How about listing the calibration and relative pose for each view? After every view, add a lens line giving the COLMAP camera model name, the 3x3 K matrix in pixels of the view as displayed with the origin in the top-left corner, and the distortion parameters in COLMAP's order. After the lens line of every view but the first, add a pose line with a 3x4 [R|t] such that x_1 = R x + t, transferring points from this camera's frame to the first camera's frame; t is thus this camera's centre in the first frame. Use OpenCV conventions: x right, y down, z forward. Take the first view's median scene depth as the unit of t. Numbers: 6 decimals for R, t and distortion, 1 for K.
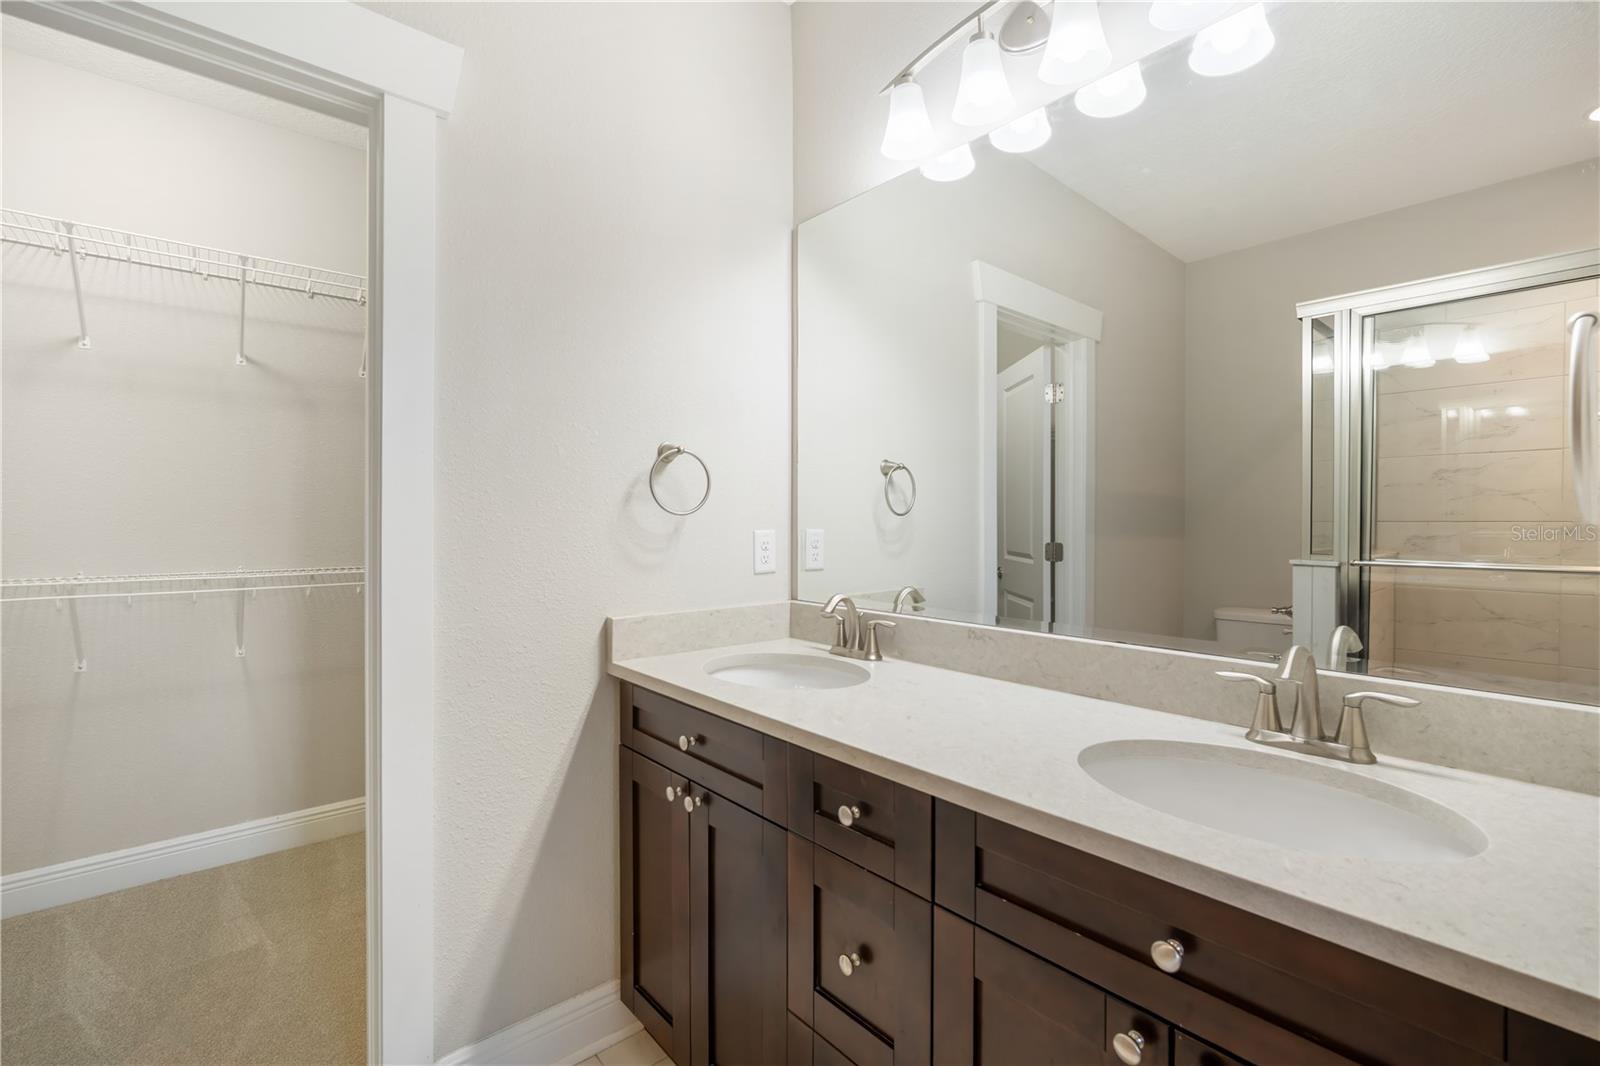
lens RADIAL K [[693.8, 0, 797.2], [0, 693.8, 528.2], [0, 0, 1]] dist [-0.009037, 0.003012]
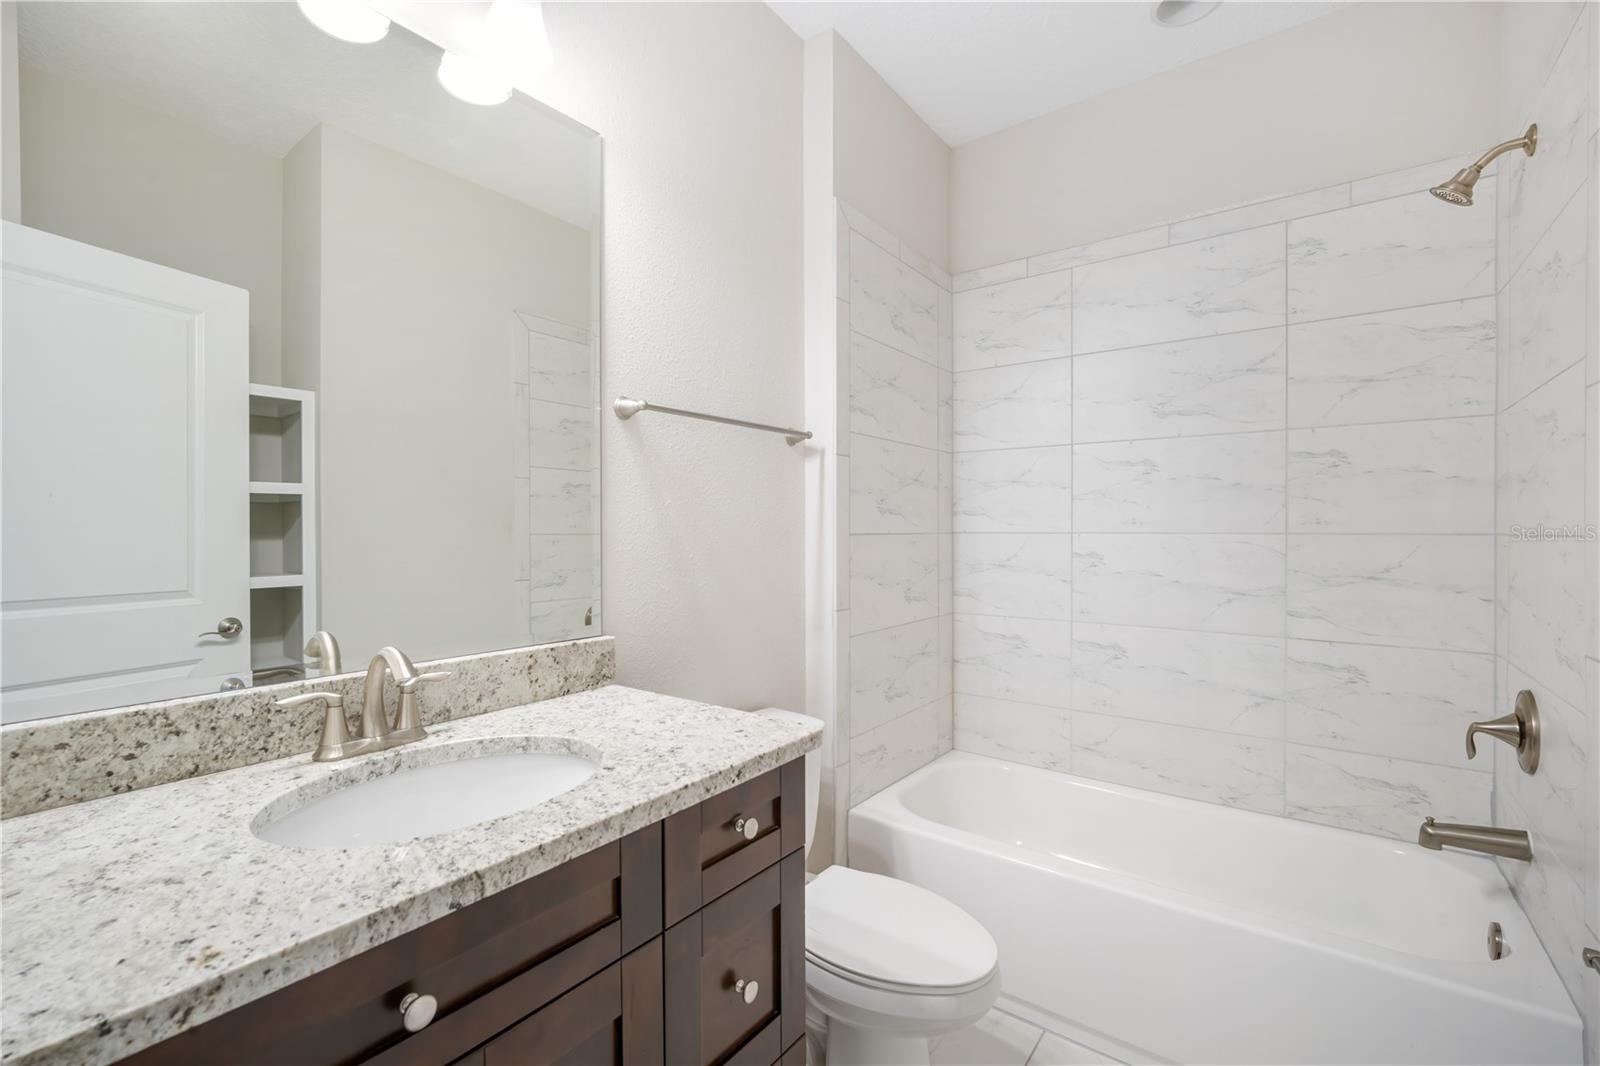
lens RADIAL K [[693.8, 0, 802.9], [0, 693.8, 530.8], [0, 0, 1]] dist [-0.009037, 0.003012]
pose [[-0.214951, 0.002809, 0.976621, -0.616787], [0.009069, 0.999958, -0.000880, -0.009080], [-0.976583, 0.008668, -0.214968, 0.792054]]
